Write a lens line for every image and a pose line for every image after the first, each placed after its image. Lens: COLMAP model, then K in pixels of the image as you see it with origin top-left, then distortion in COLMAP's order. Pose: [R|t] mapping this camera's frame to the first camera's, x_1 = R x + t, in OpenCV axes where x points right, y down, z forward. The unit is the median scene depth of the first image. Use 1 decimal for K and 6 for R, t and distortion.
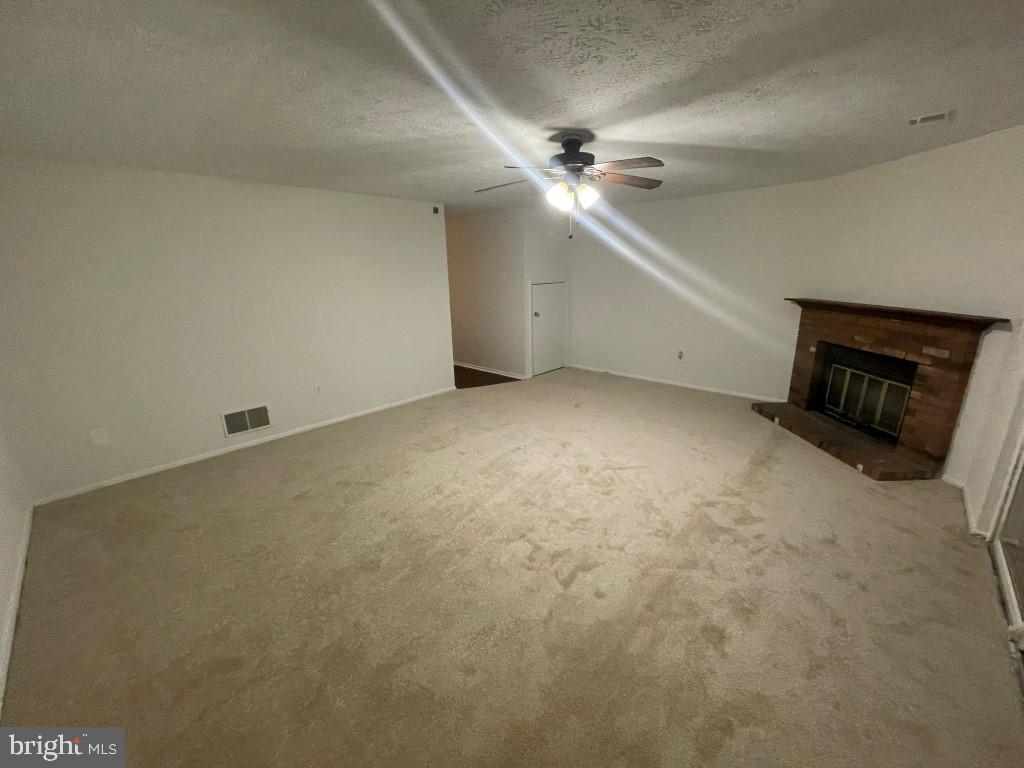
lens RADIAL K [[412.2, 0, 511.9], [0, 412.2, 382.7], [0, 0, 1]] dist [0.000531, 0.000074]
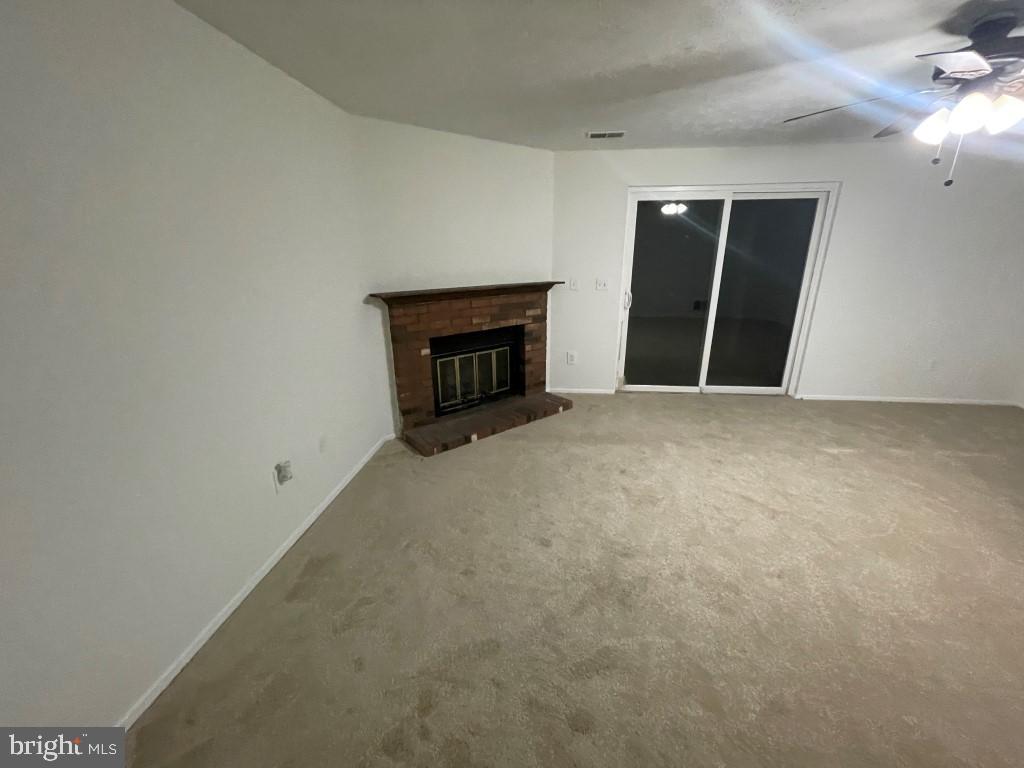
lens RADIAL K [[412.2, 0, 511.9], [0, 412.2, 382.7], [0, 0, 1]] dist [0.000531, 0.000074]
pose [[-0.595501, -0.224081, 0.771470, -0.010495], [0.237751, 0.868134, 0.435680, -0.412229], [-0.767367, 0.442866, -0.463699, 1.542199]]
